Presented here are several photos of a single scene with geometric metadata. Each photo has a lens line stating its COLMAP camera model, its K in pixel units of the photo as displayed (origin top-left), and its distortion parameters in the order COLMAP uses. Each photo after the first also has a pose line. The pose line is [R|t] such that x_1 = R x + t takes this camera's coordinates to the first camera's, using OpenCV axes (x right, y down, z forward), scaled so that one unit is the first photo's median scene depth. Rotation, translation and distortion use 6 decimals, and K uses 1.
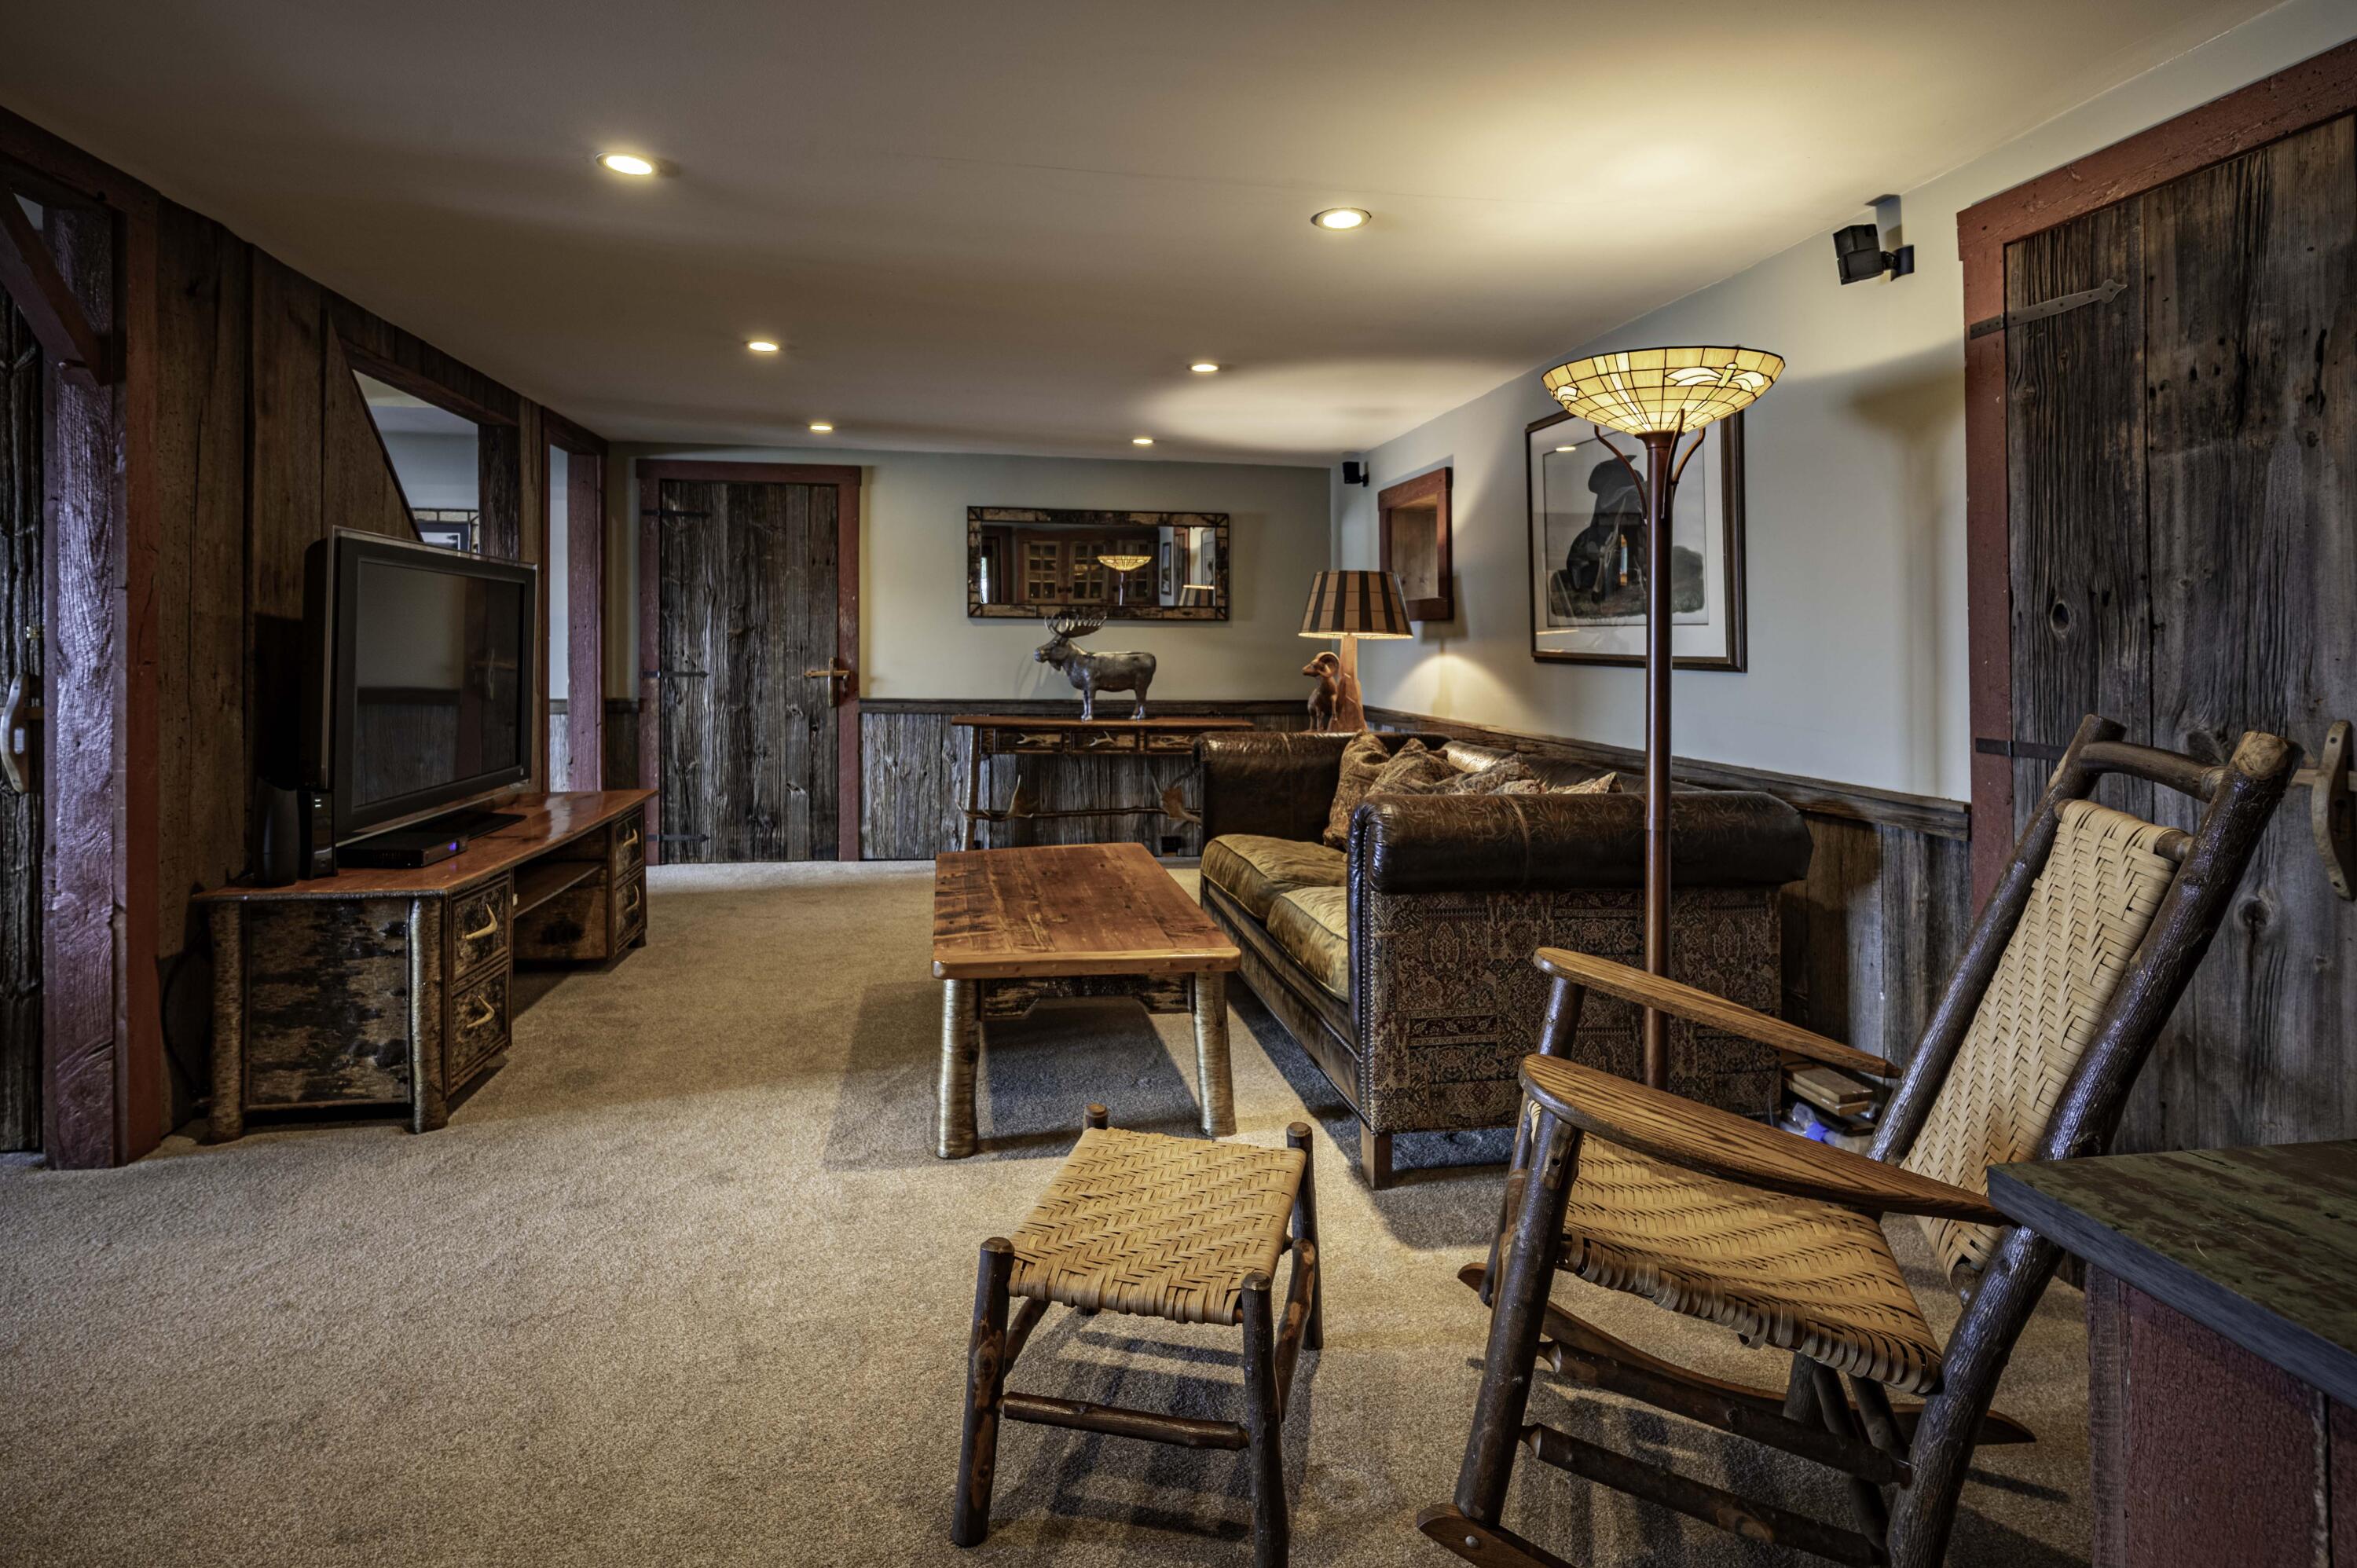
lens RADIAL K [[1194.1, 0, 1176.9], [0, 1194.1, 664.1], [0, 0, 1]] dist [0.000990, 0.000614]
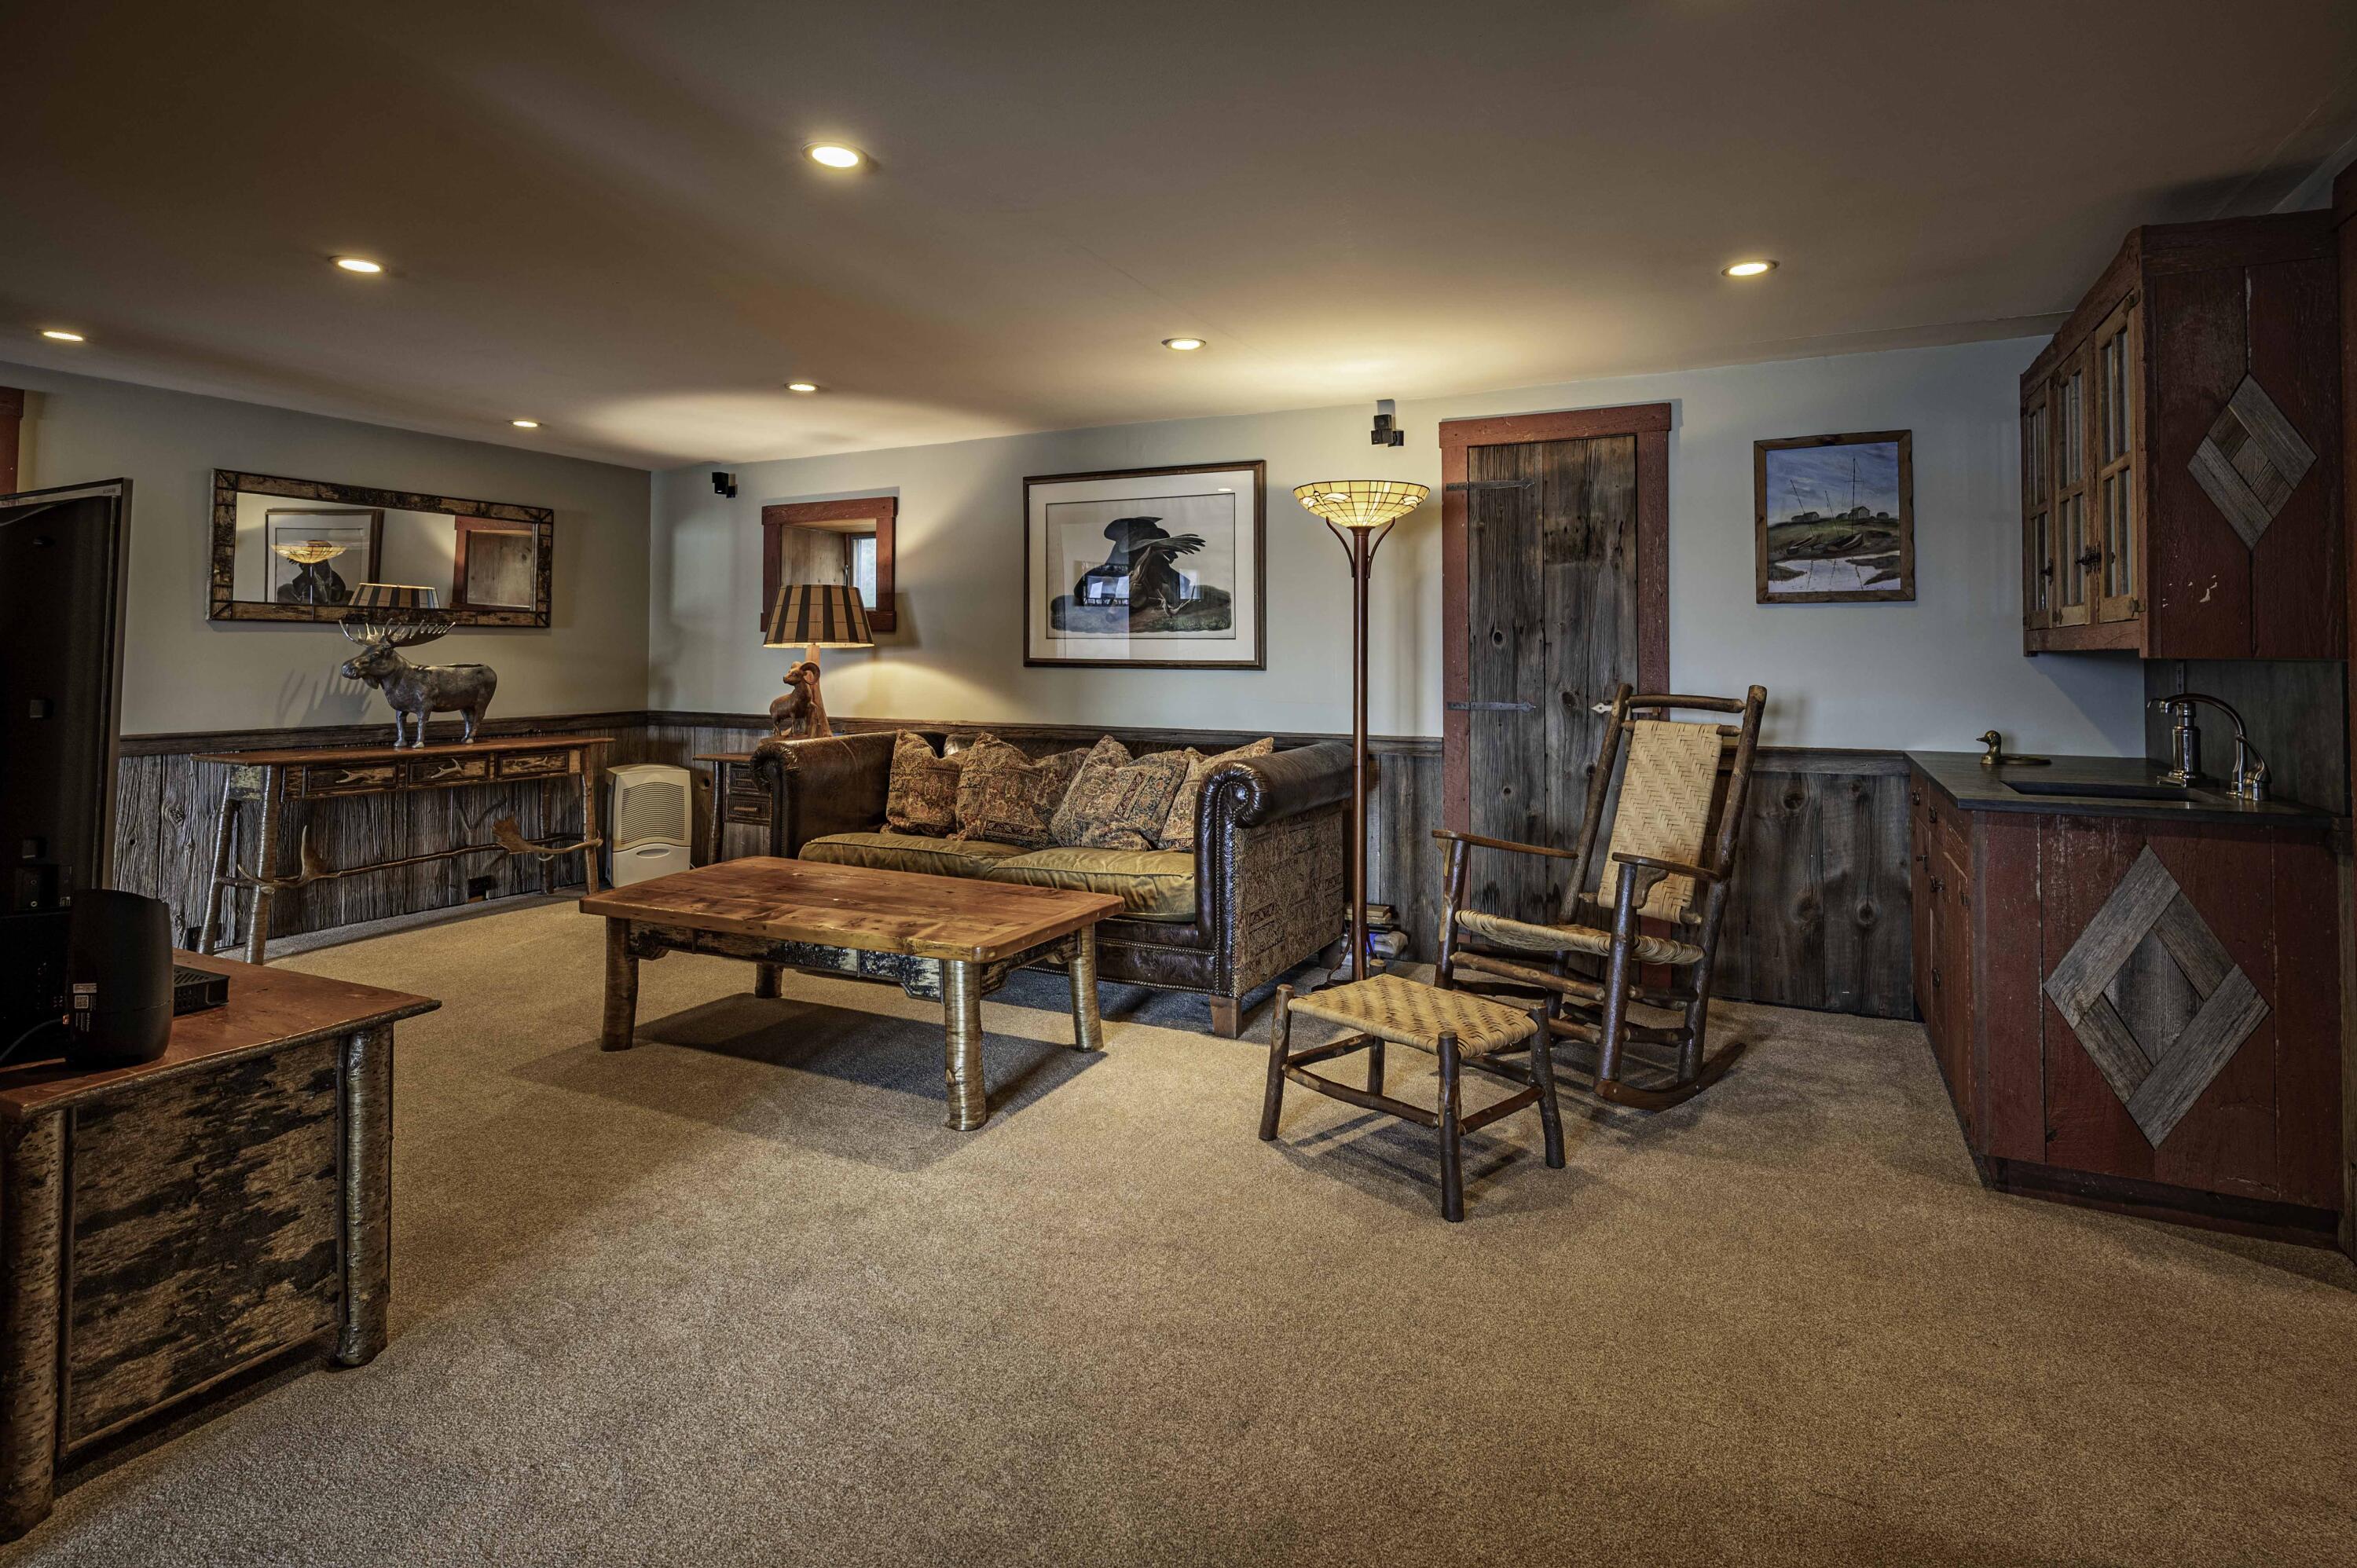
lens RADIAL K [[1194.1, 0, 1176.9], [0, 1194.1, 664.1], [0, 0, 1]] dist [0.000990, 0.000614]
pose [[0.586466, -0.014935, 0.809836, -0.531621], [0.017228, 0.999834, 0.005962, -0.007938], [-0.809791, 0.010455, 0.586626, 0.113541]]
